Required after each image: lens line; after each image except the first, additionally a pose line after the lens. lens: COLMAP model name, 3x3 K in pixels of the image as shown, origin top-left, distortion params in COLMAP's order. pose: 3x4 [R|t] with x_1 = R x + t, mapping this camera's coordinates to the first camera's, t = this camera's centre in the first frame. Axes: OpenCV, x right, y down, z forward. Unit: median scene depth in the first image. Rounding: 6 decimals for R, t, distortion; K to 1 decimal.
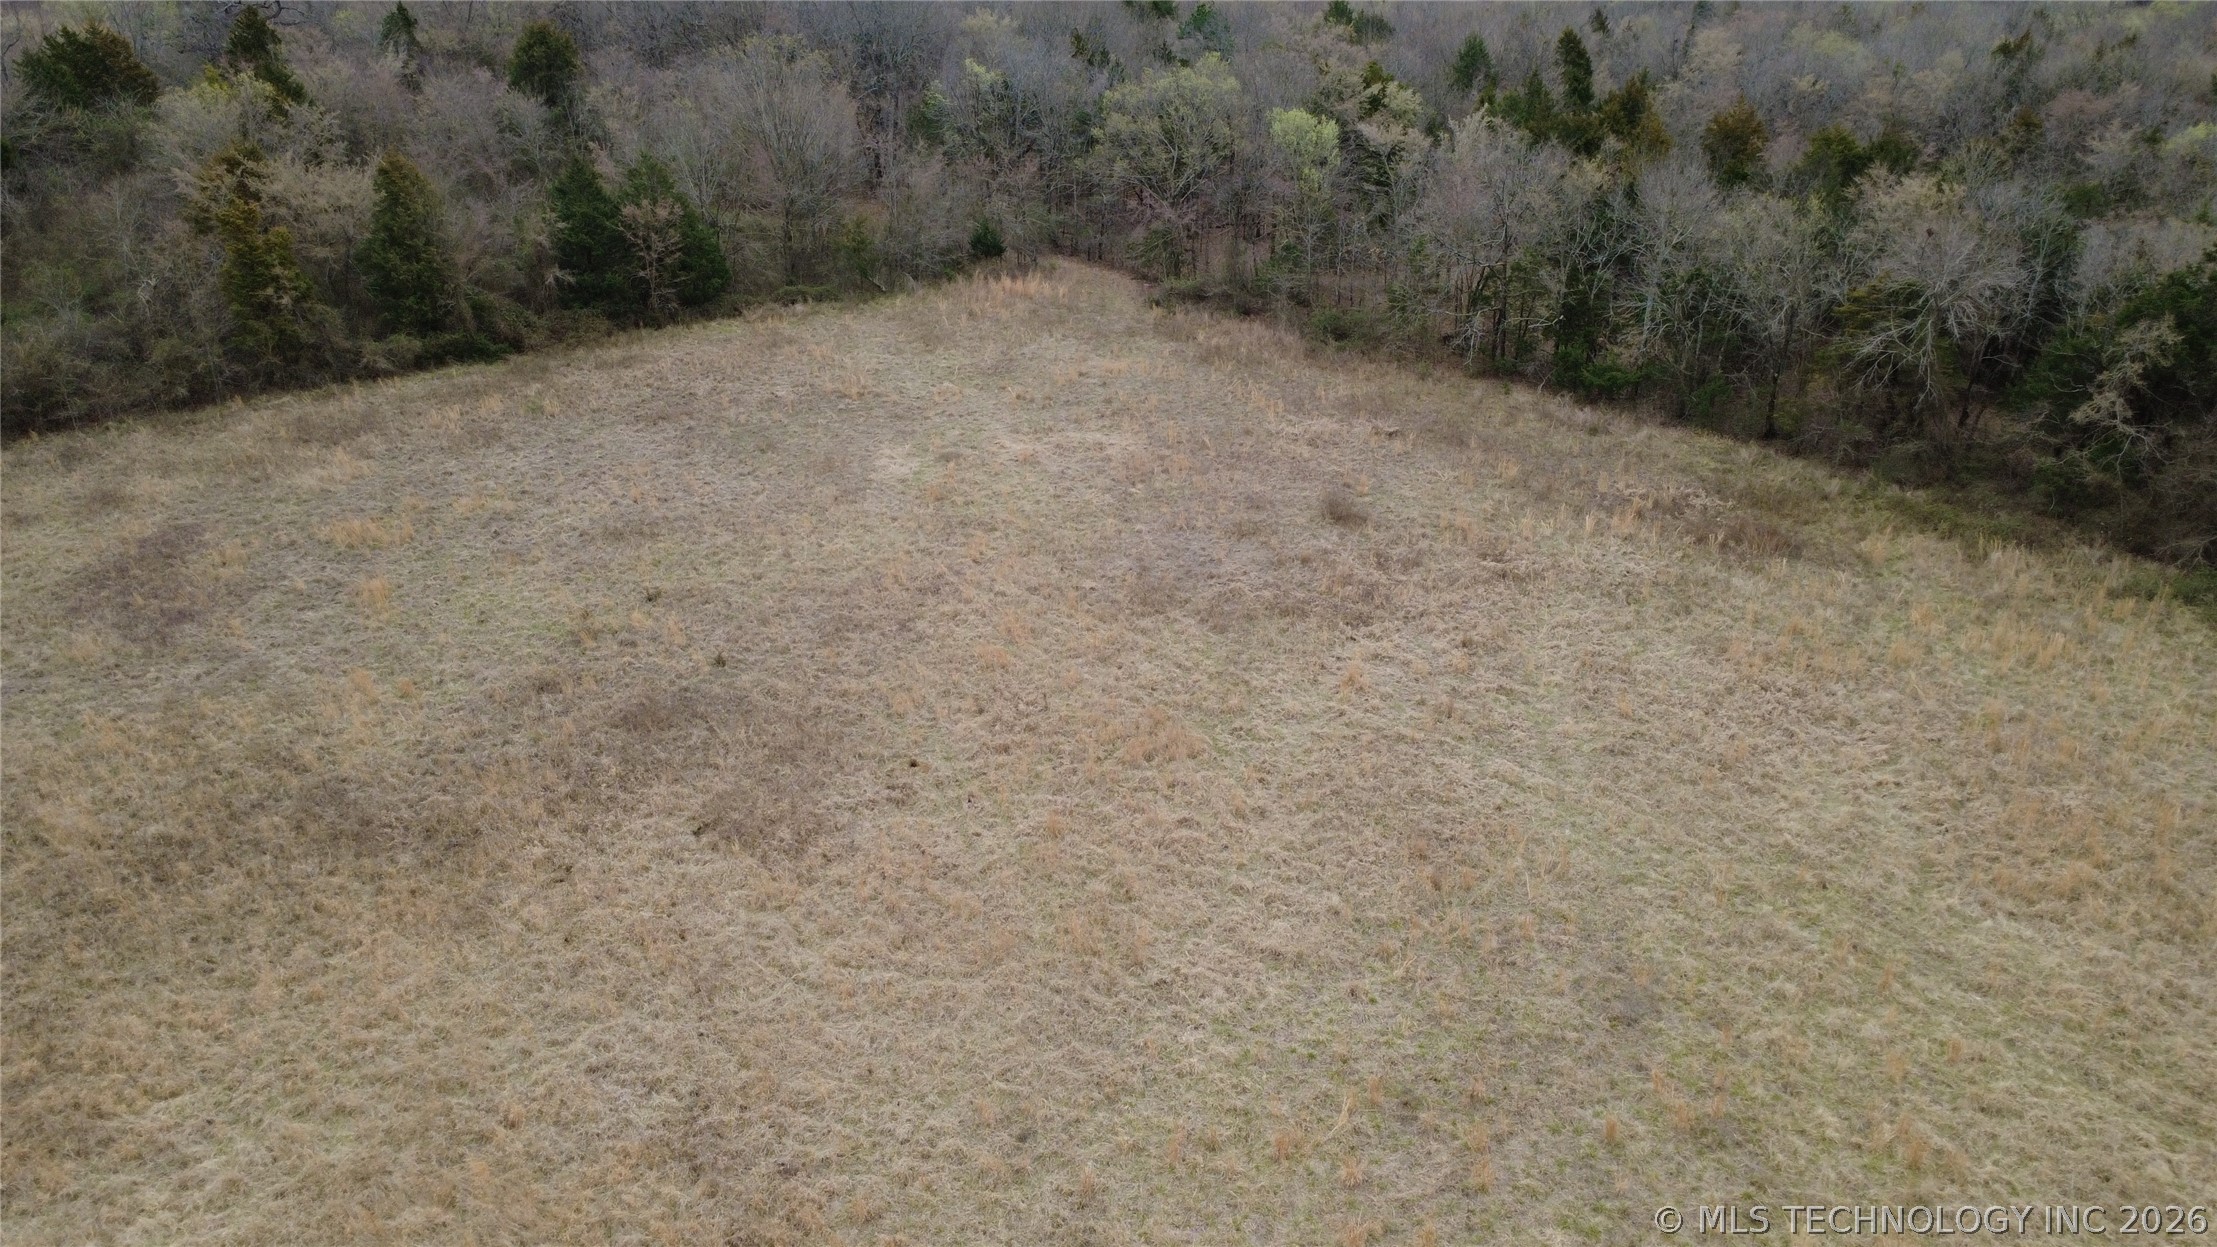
lens RADIAL K [[1611.2, 0, 1108.3], [0, 1611.2, 626.1], [0, 0, 1]] dist [-0.001672, 0.005666]
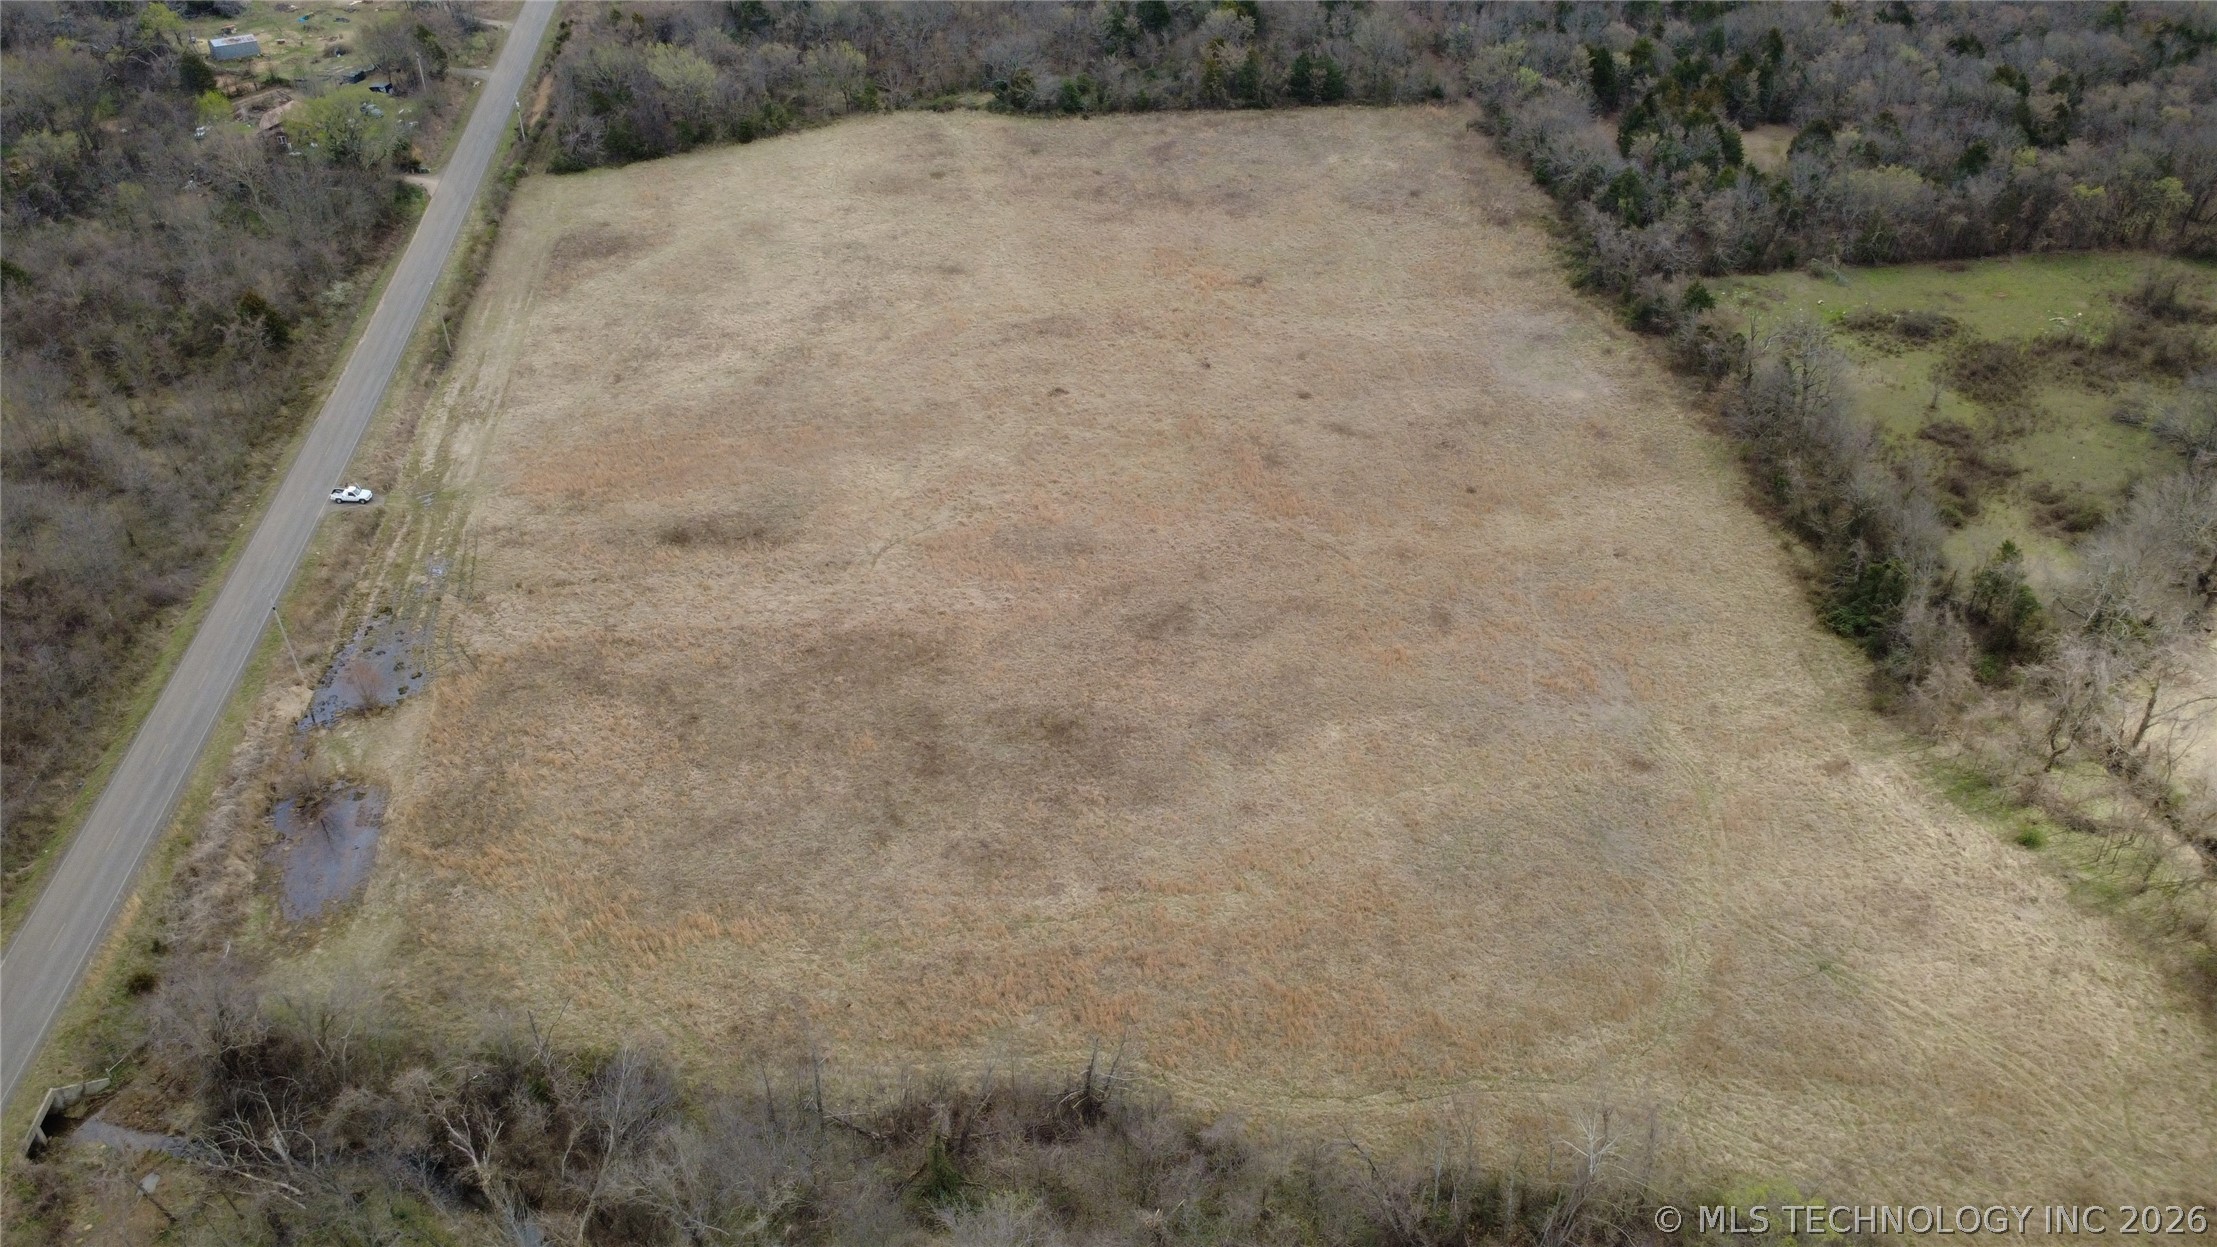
lens RADIAL K [[1611.2, 0, 1110.3], [0, 1611.2, 620.9], [0, 0, 1]] dist [-0.001672, 0.005666]
pose [[0.797845, 0.340847, -0.497259, 1.624859], [-0.239932, 0.936218, 0.256766, 0.066432], [0.553061, -0.085551, 0.828737, -2.417447]]
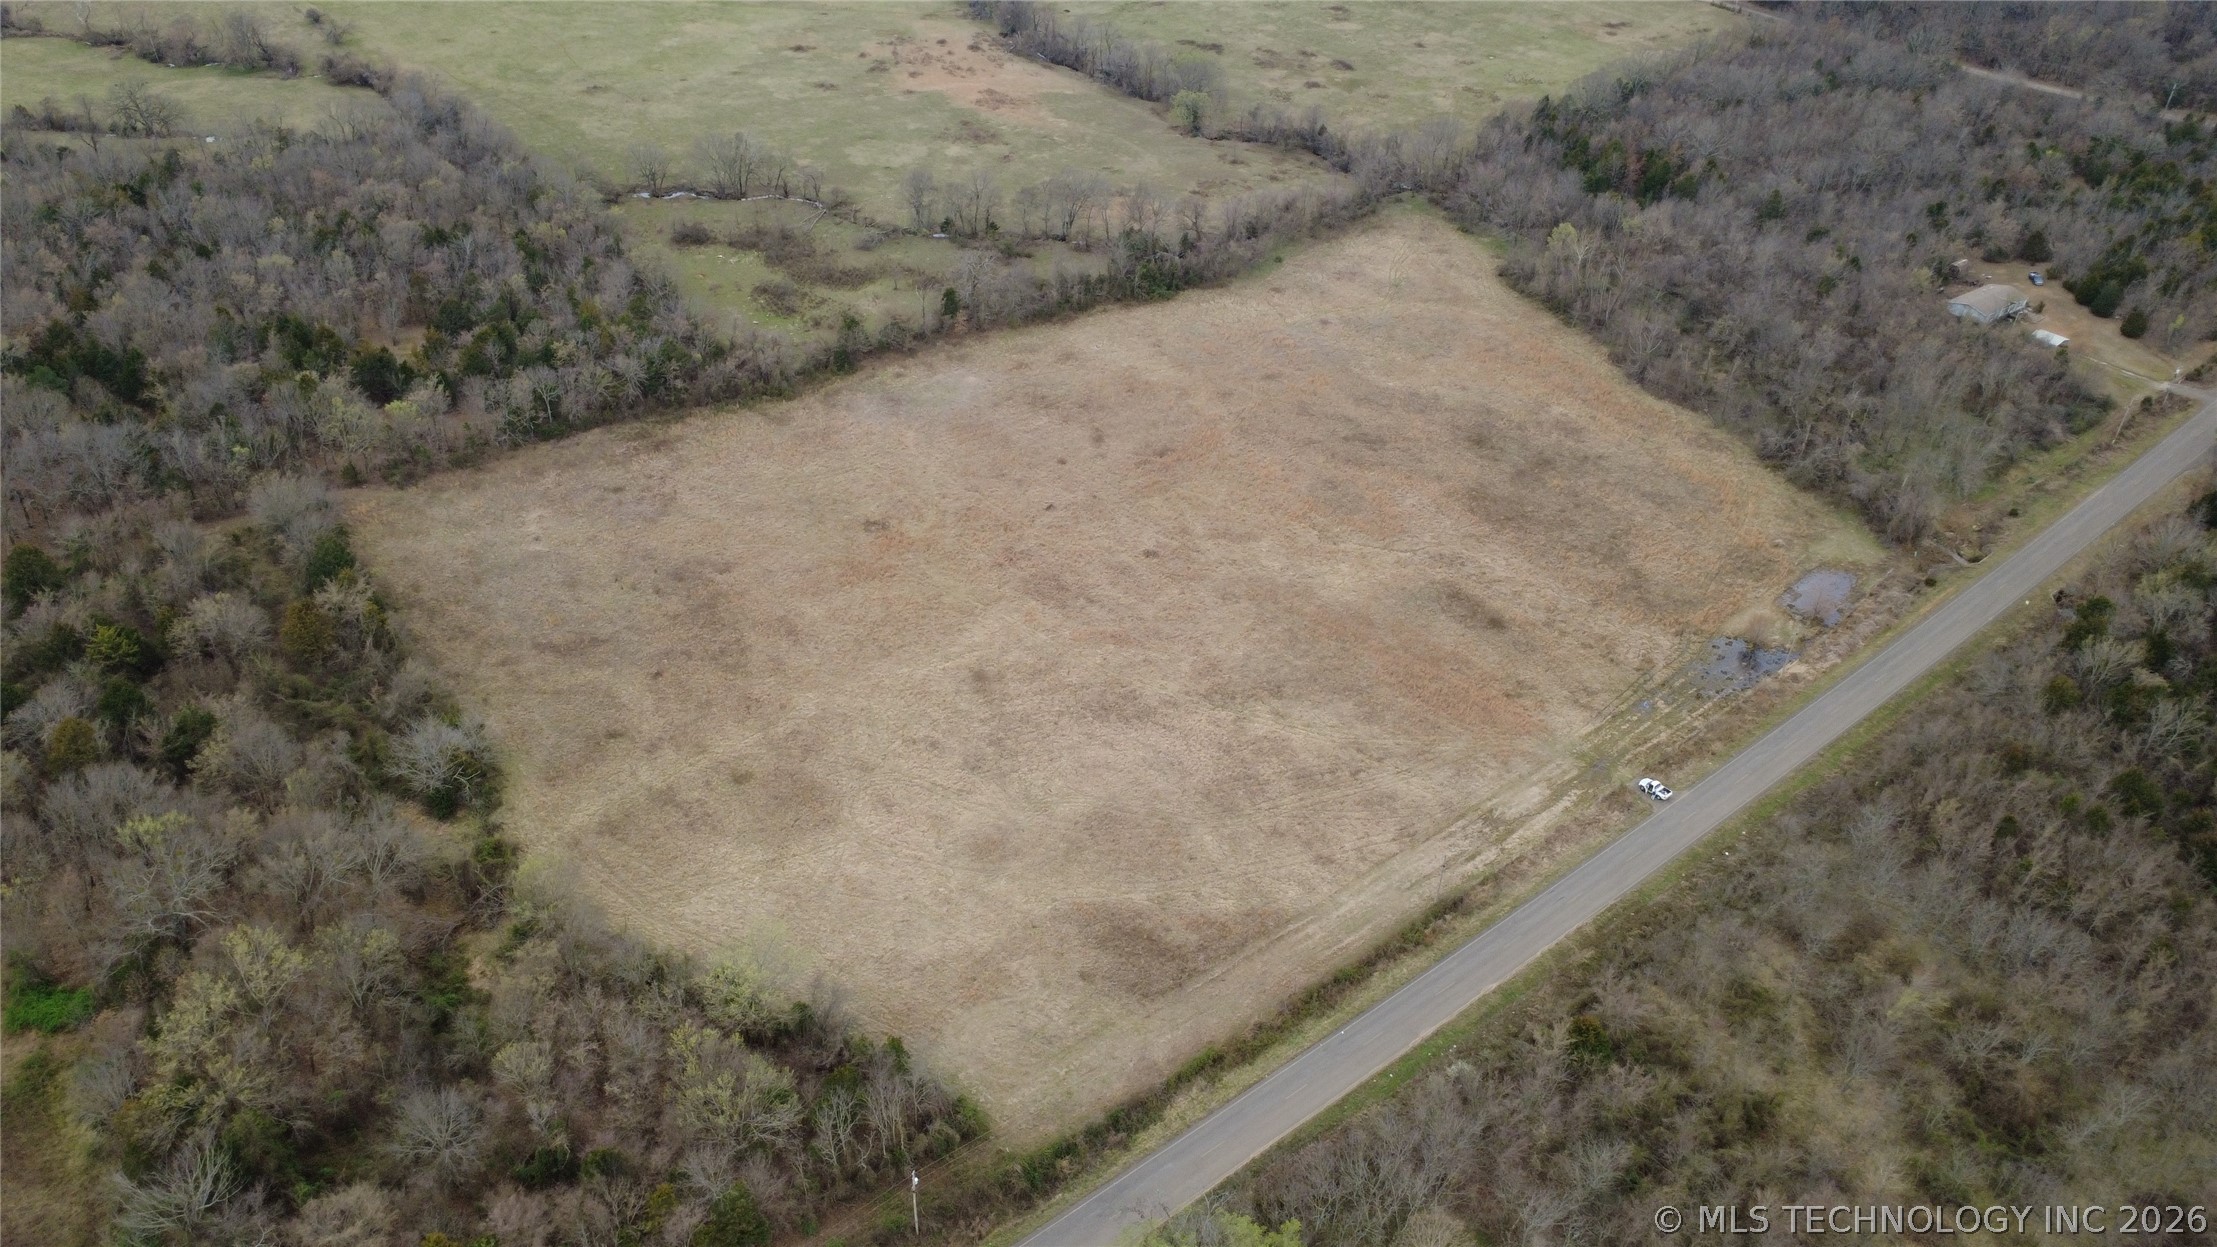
lens RADIAL K [[1611.2, 0, 1109.3], [0, 1611.2, 625.7], [0, 0, 1]] dist [-0.001672, 0.005666]
pose [[0.100357, -0.572841, 0.813499, -2.733826], [0.375276, 0.779031, 0.502274, -1.165909], [-0.921464, 0.254880, 0.293155, -1.041198]]
